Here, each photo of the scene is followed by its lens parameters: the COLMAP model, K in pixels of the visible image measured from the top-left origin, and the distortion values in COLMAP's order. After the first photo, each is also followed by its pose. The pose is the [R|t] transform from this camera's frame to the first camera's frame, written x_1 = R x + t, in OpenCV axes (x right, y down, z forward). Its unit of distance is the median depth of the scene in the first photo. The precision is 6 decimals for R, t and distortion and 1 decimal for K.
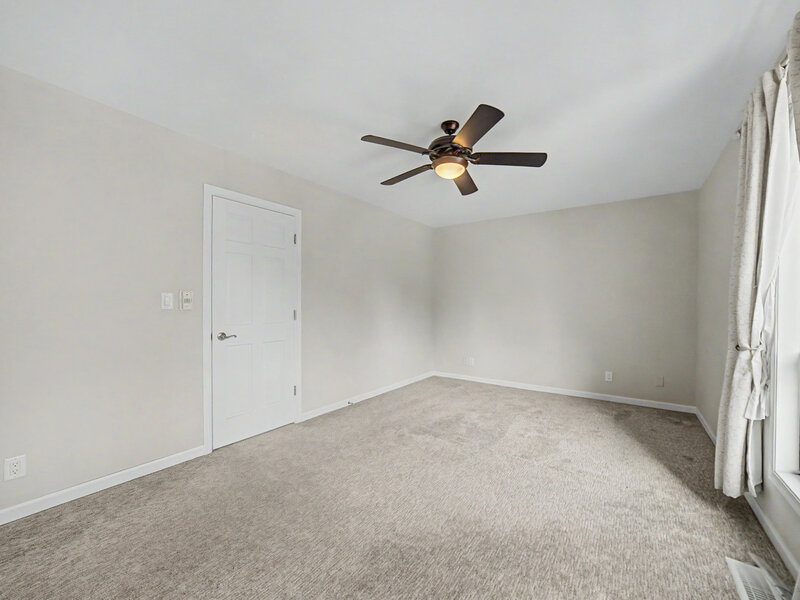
lens RADIAL K [[321.4, 0, 404.0], [0, 321.4, 300.7], [0, 0, 1]] dist [-0.024927, 0.006813]
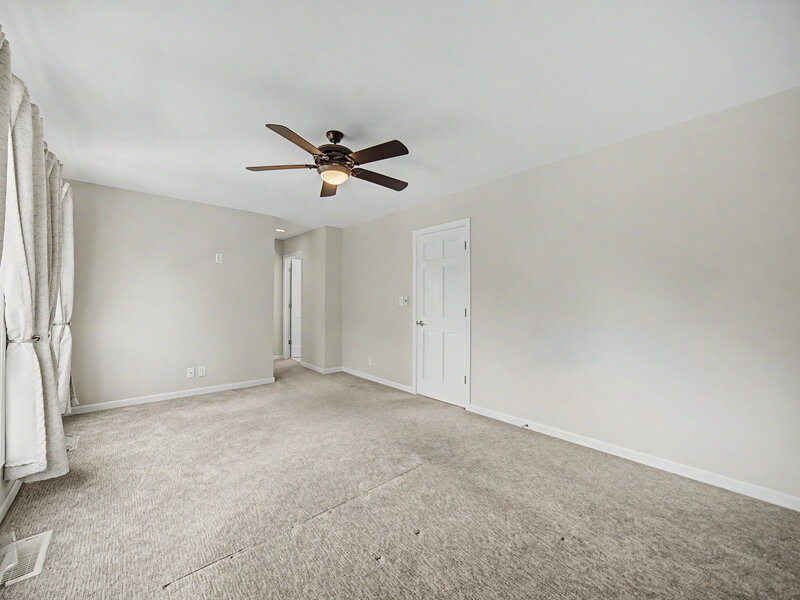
lens RADIAL K [[321.4, 0, 404.0], [0, 321.4, 300.7], [0, 0, 1]] dist [-0.024927, 0.006813]
pose [[-0.209458, -0.012727, -0.977735, 0.803686], [0.000077, 0.999915, -0.013032, 0.017409], [0.977818, -0.002805, -0.209439, 1.018767]]
